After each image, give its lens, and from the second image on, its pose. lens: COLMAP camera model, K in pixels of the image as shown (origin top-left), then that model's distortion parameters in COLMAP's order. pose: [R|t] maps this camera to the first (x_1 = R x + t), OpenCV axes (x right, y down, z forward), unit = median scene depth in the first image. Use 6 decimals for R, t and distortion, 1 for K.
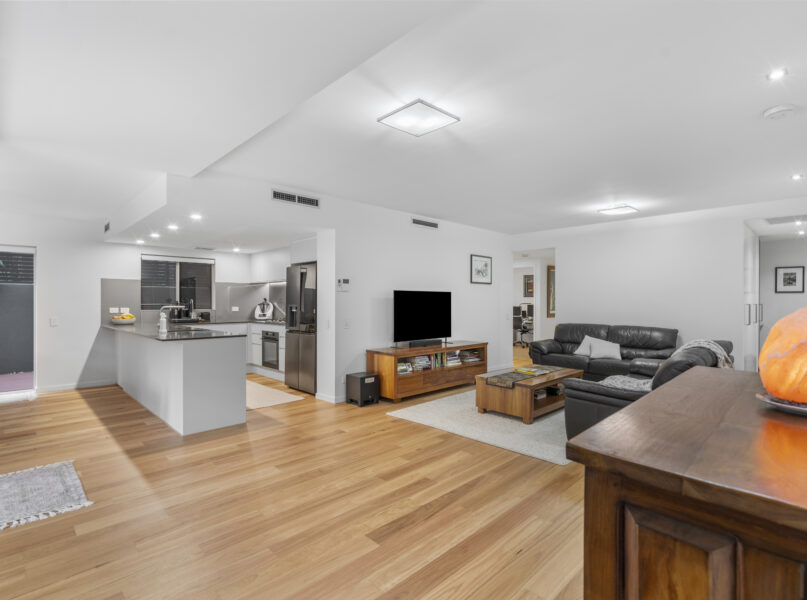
lens RADIAL K [[410.9, 0, 401.8], [0, 410.9, 297.8], [0, 0, 1]] dist [-0.001210, 0.000511]
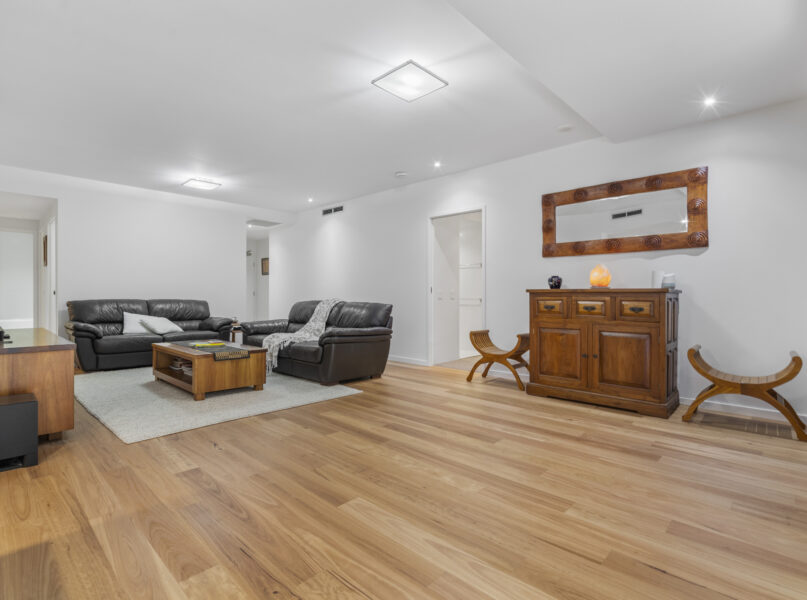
lens RADIAL K [[410.9, 0, 401.8], [0, 410.9, 297.8], [0, 0, 1]] dist [-0.001210, 0.000511]
pose [[-0.034059, -0.004217, 0.999411, -0.801868], [-0.011933, 0.999922, 0.003813, 0.095070], [-0.999349, -0.011796, -0.034107, 0.826105]]
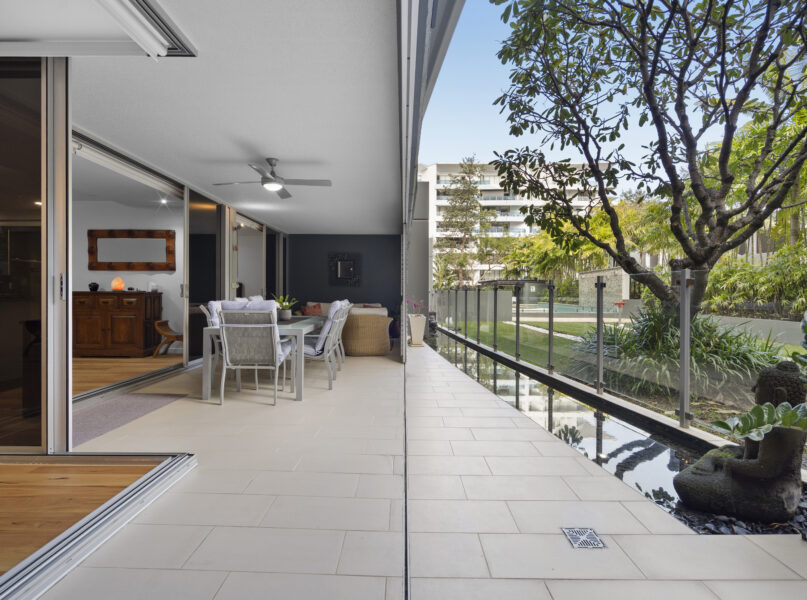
lens RADIAL K [[410.9, 0, 401.8], [0, 410.9, 297.8], [0, 0, 1]] dist [-0.001210, 0.000511]
pose [[-0.713414, -0.007982, 0.700697, -1.983799], [-0.009228, 0.999955, 0.001996, 0.083286], [-0.700682, -0.005042, -0.713456, 0.697070]]
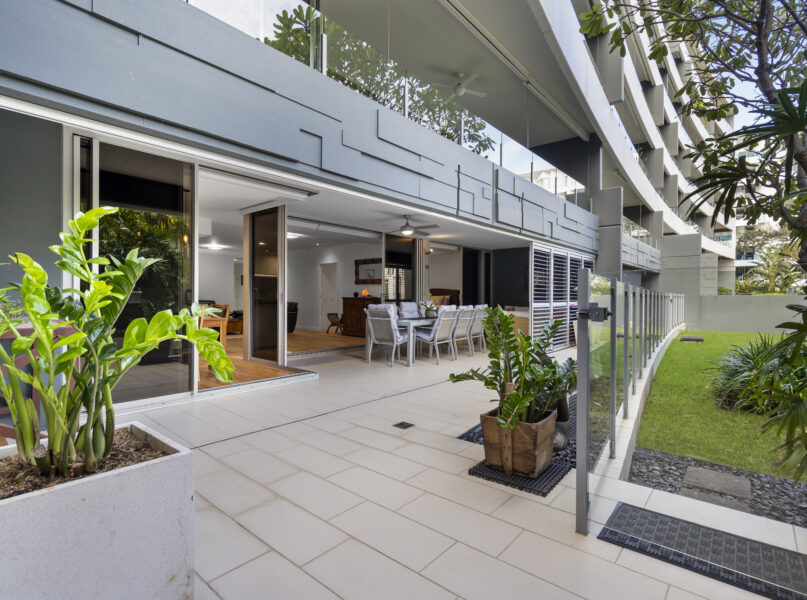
lens RADIAL K [[410.9, 0, 401.8], [0, 410.9, 297.8], [0, 0, 1]] dist [-0.001210, 0.000511]
pose [[-0.088554, -0.005791, 0.996055, -2.833619], [-0.014854, 0.999880, 0.004492, 0.055281], [-0.995961, -0.014397, -0.088630, 0.264181]]
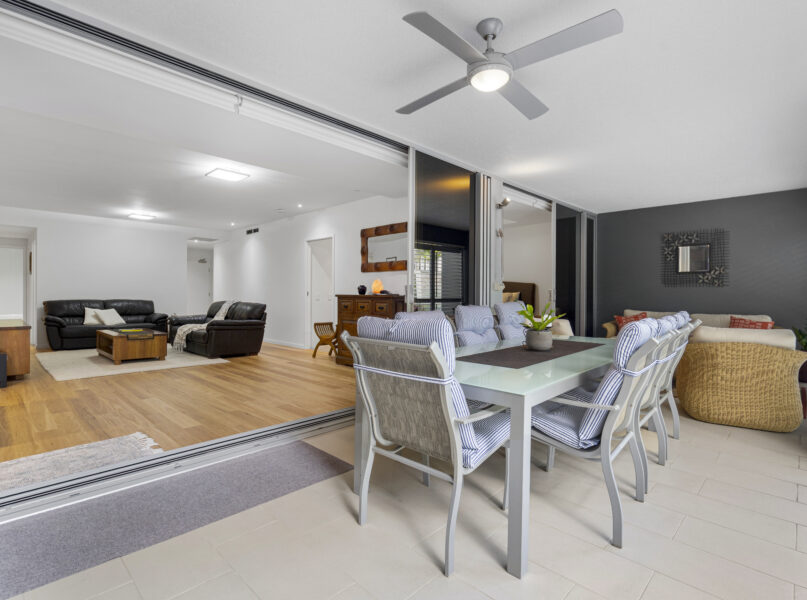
lens RADIAL K [[410.9, 0, 401.8], [0, 410.9, 297.8], [0, 0, 1]] dist [-0.001210, 0.000511]
pose [[-0.022686, -0.008226, 0.999709, -1.411375], [-0.014667, 0.999861, 0.007894, 0.067429], [-0.999635, -0.014484, -0.022804, 0.204223]]
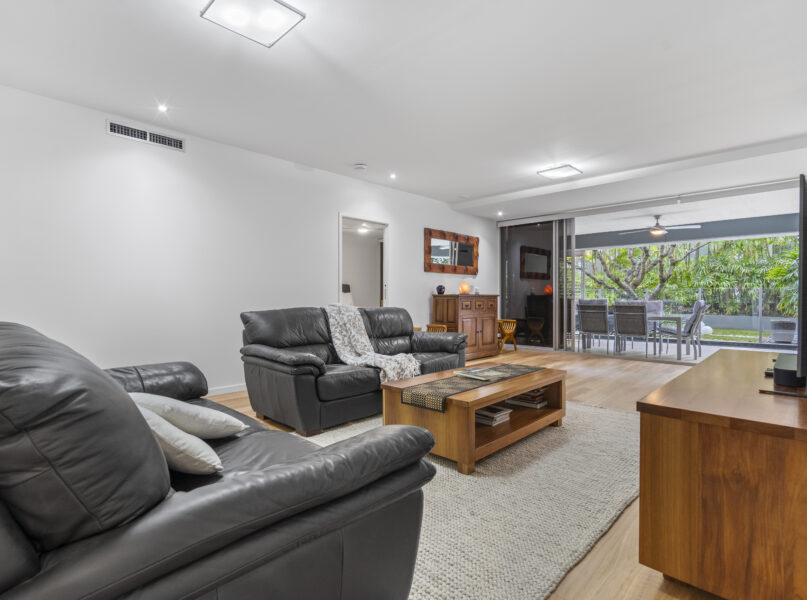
lens RADIAL K [[410.9, 0, 401.8], [0, 410.9, 297.8], [0, 0, 1]] dist [-0.001210, 0.000511]
pose [[-0.999495, 0.002190, -0.031712, 0.619967], [0.002378, 0.999980, -0.005899, 0.094975], [0.031698, -0.005972, -0.999480, 2.160766]]
